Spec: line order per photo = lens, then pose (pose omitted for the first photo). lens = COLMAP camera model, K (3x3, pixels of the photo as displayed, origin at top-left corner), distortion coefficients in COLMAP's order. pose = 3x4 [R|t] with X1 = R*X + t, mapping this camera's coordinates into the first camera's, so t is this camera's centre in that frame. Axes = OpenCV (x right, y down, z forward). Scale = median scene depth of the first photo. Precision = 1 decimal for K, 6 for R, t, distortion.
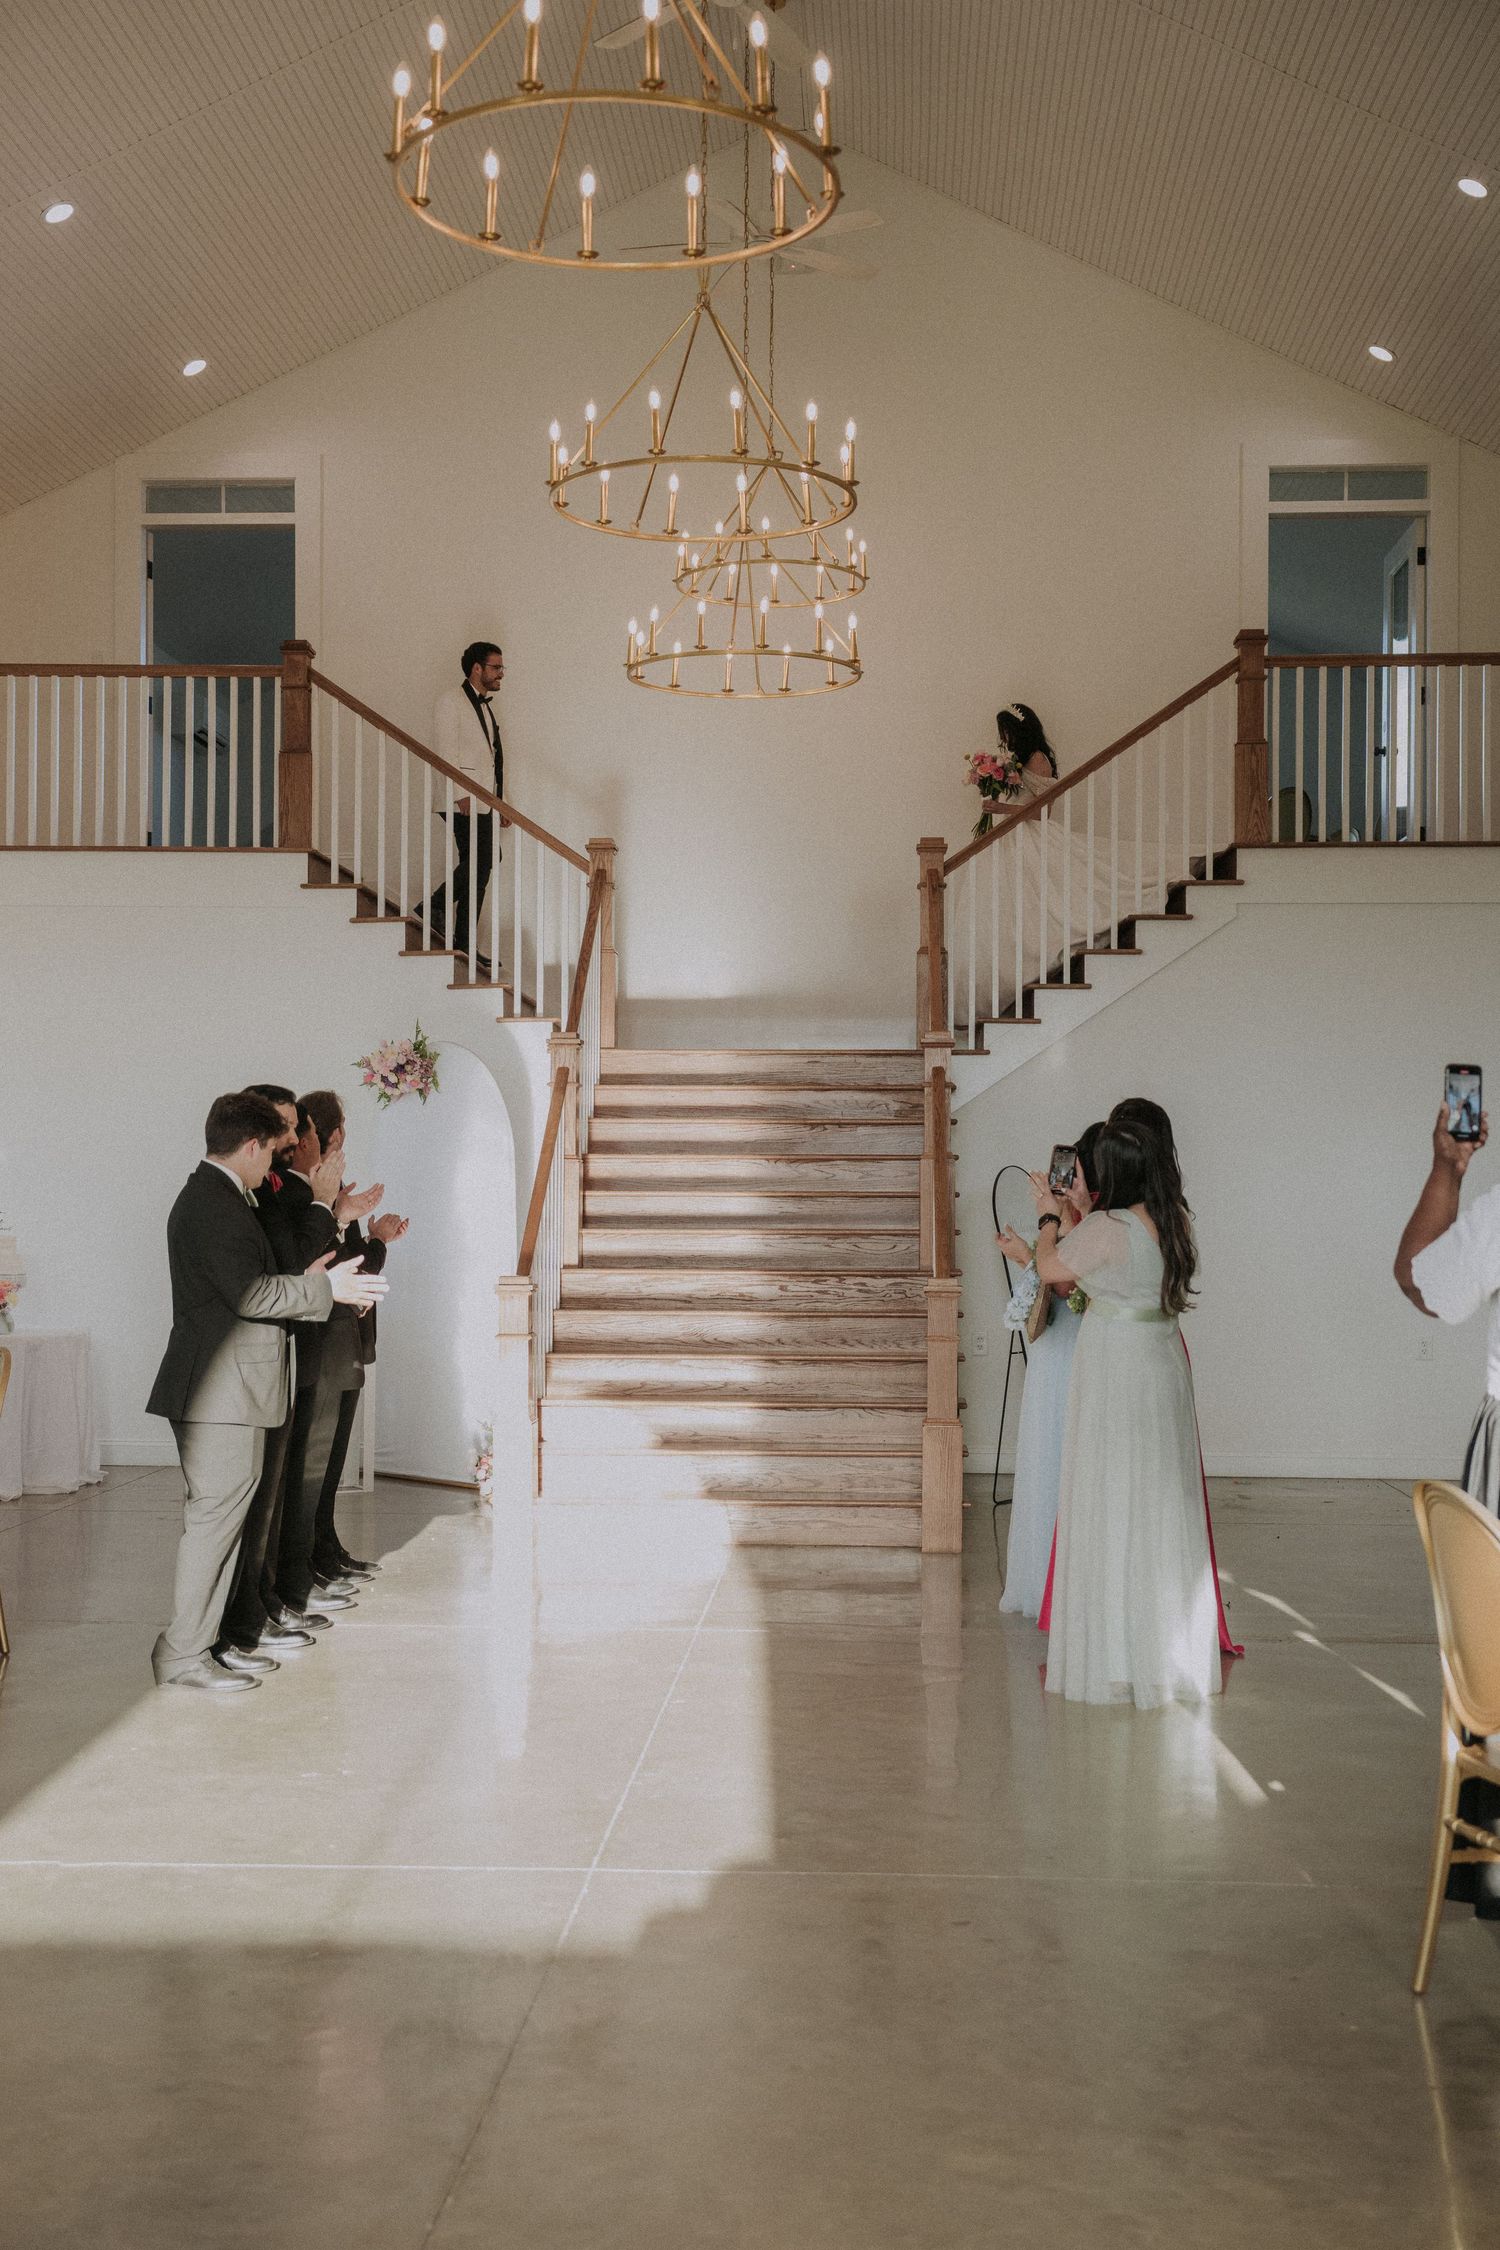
lens RADIAL K [[2664.3, 0, 750.0], [0, 2664.3, 1125.0], [0, 0, 1]] dist [0.030980, -0.002018]
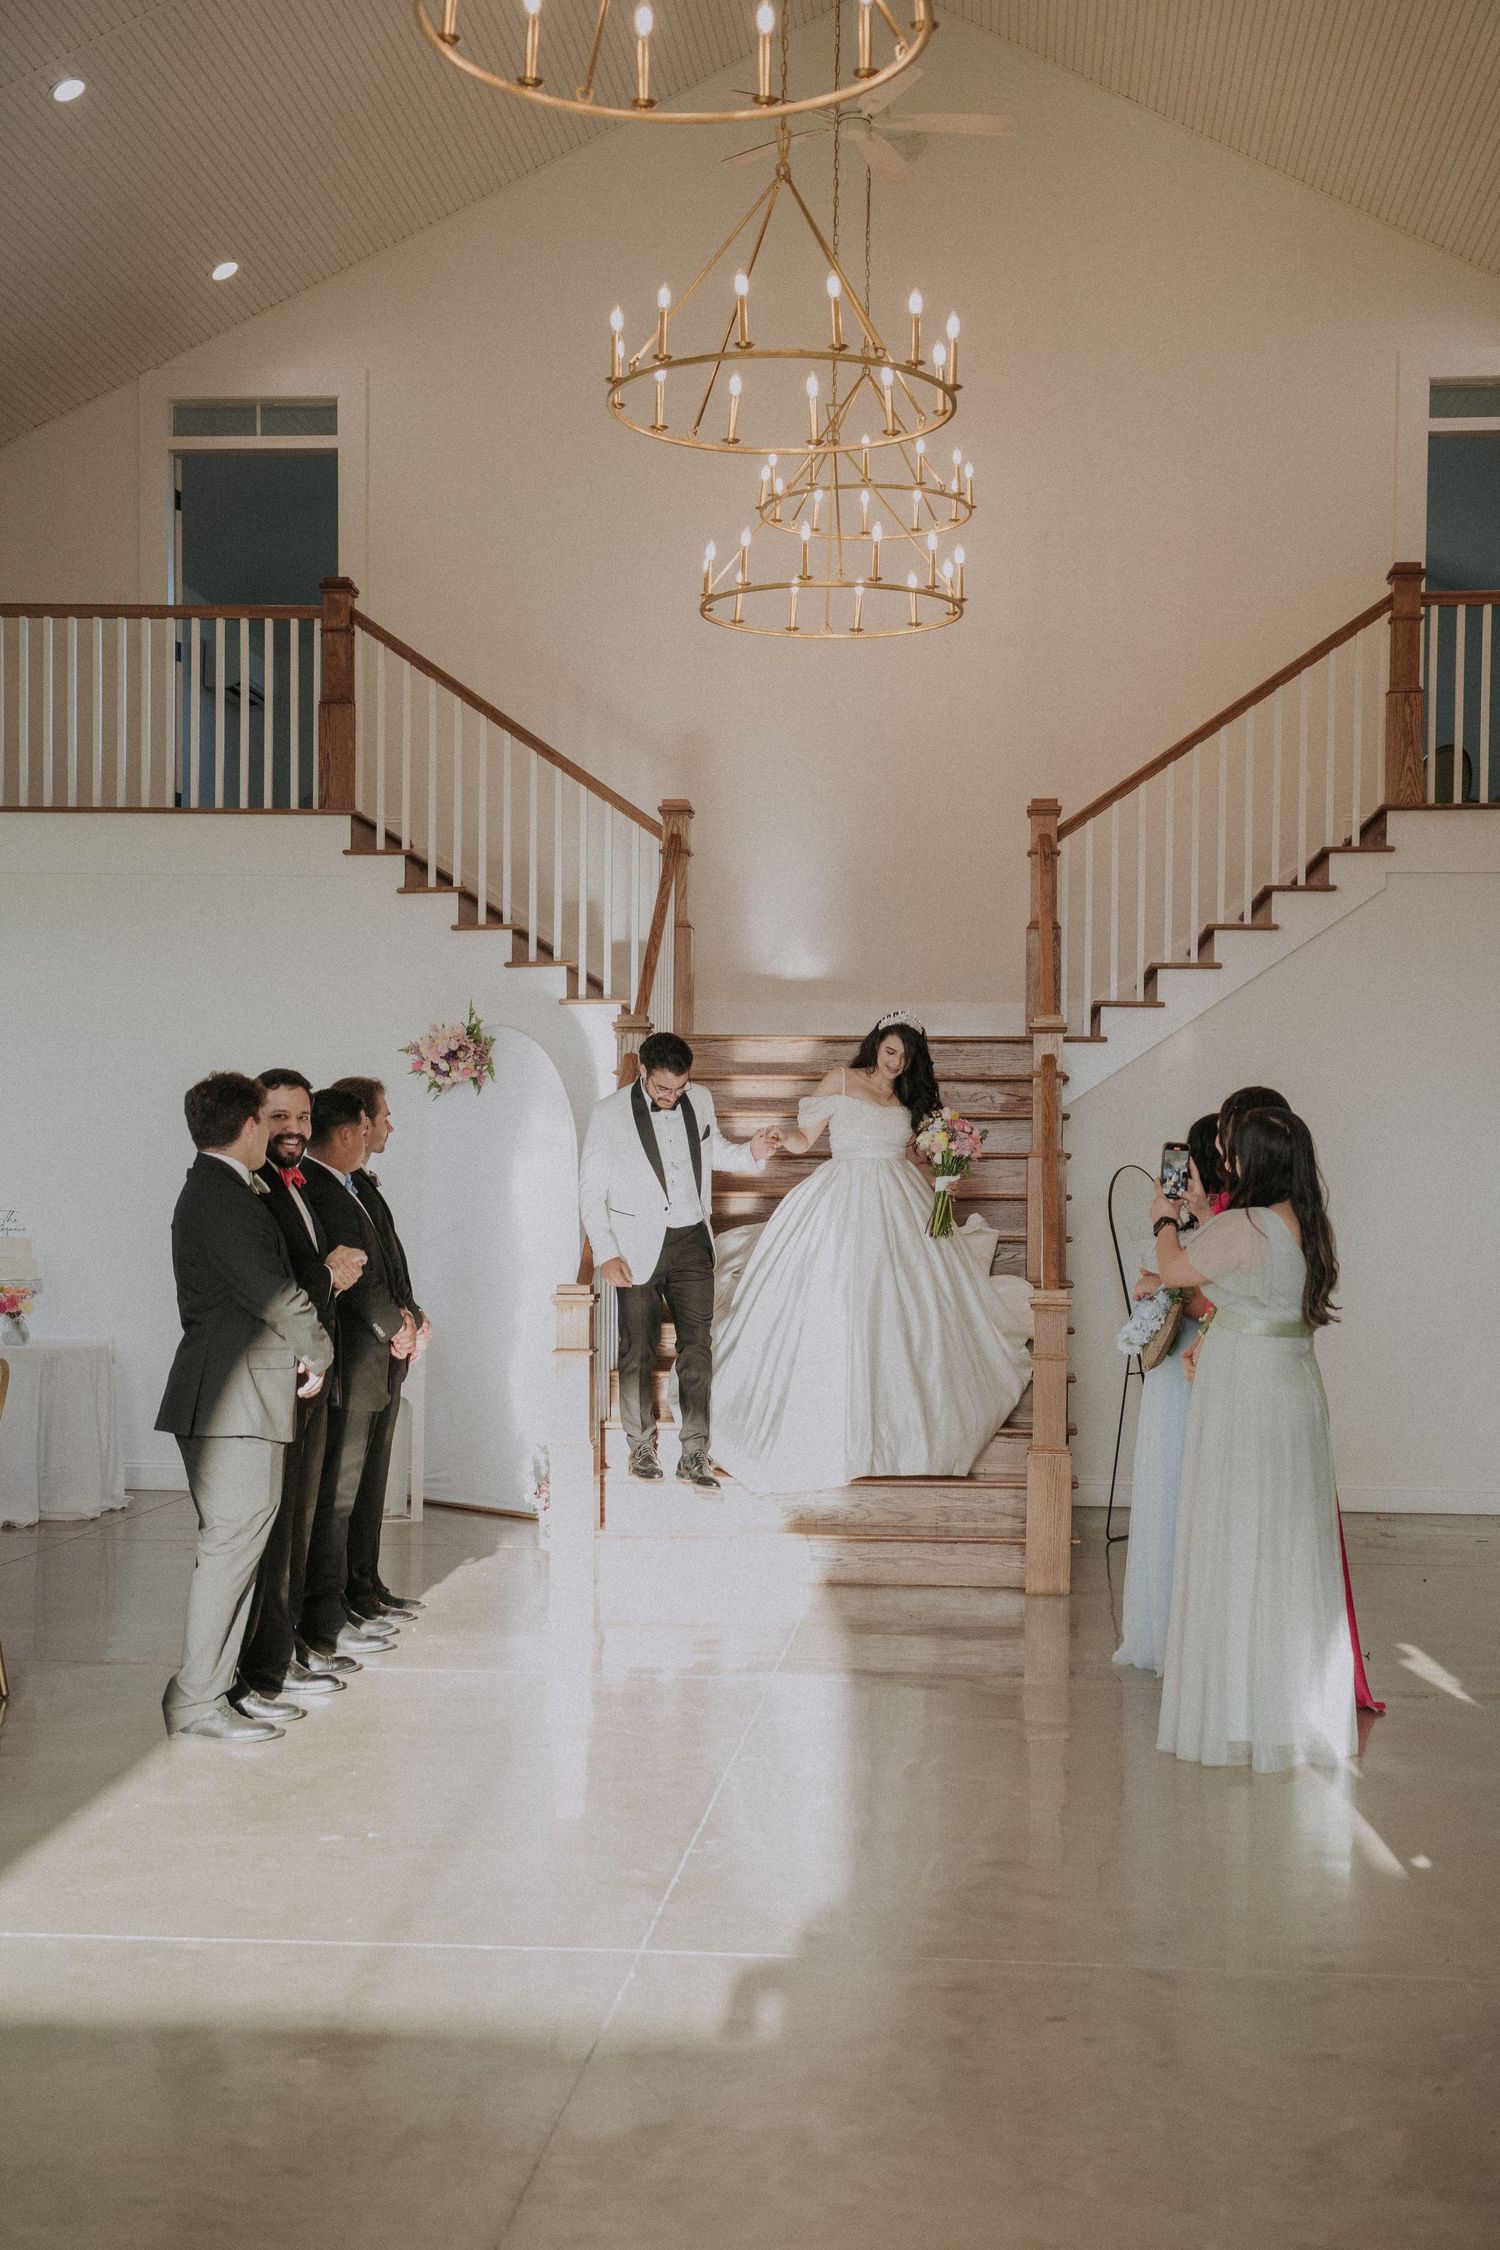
lens RADIAL K [[2880.6, 0, 766.7], [0, 2880.6, 1220.4], [0, 0, 1]] dist [0.040593, 0.038582]
pose [[0.999543, 0.005744, -0.029684, 0.004794], [-0.004786, 0.999469, 0.032233, 0.002954], [0.029854, -0.032076, 0.999039, 0.025989]]
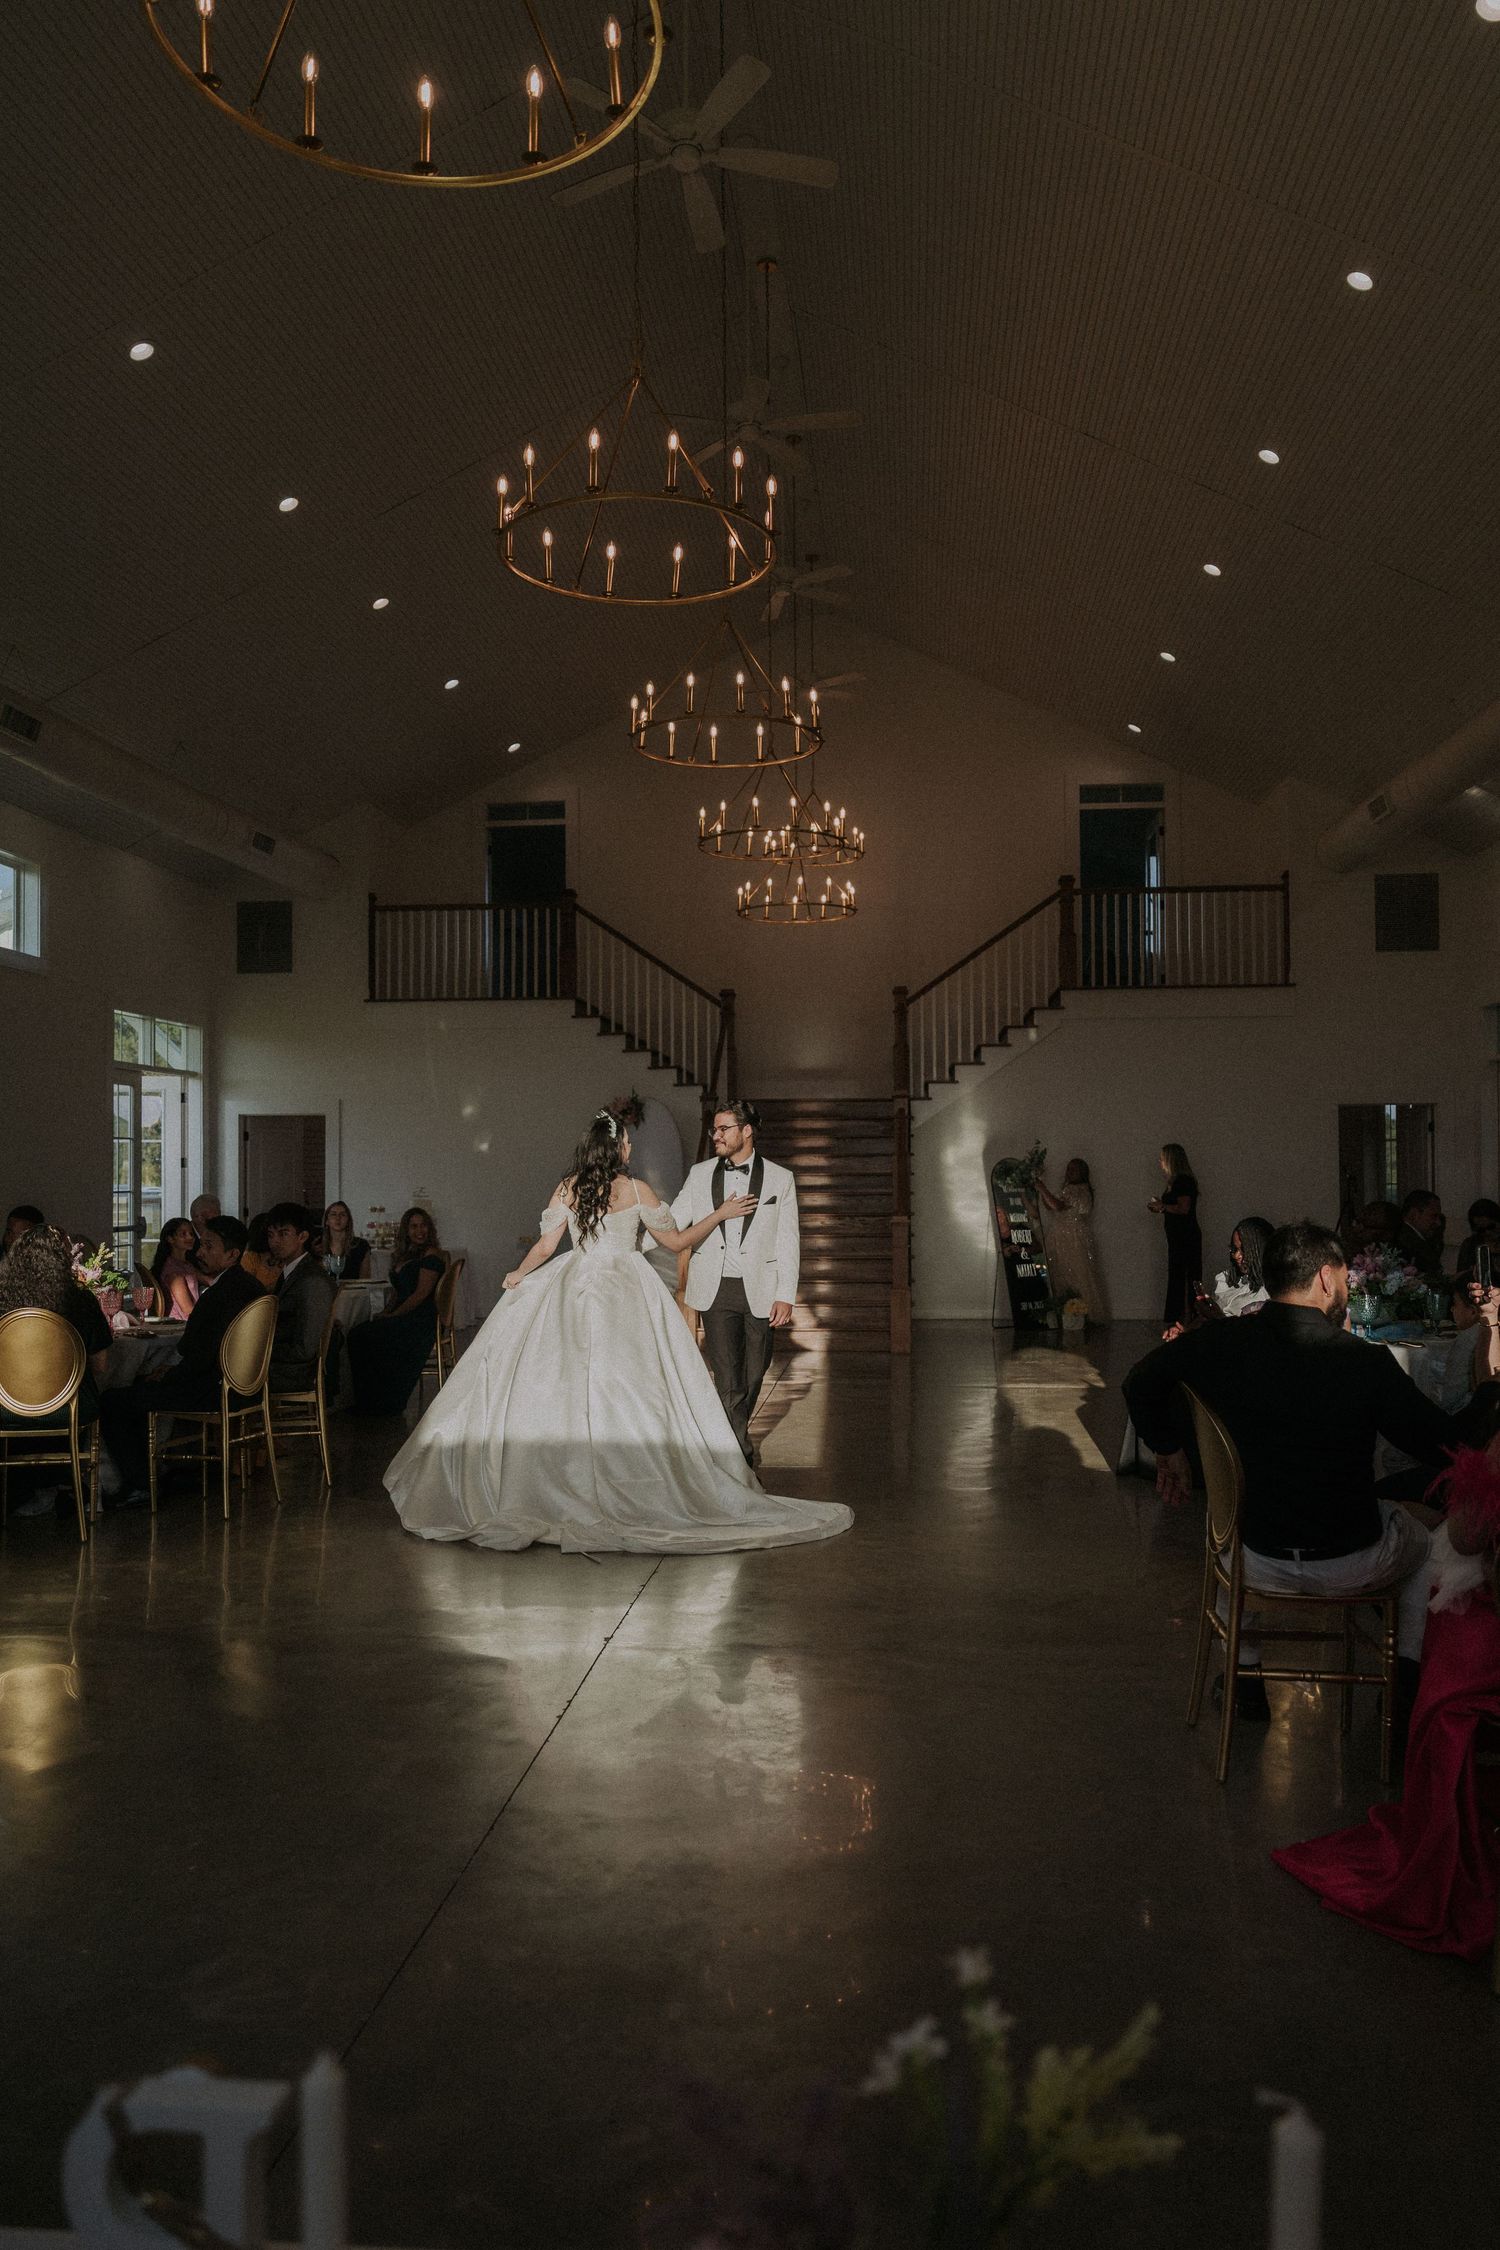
lens RADIAL K [[1680.7, 0, 750.0], [0, 1680.7, 1125.0], [0, 0, 1]] dist [-0.004641, -0.000449]
pose [[0.998874, -0.011304, -0.046079, 0.015833], [0.011212, 0.999935, -0.002264, -0.007605], [0.046101, 0.001745, 0.998935, -0.214356]]
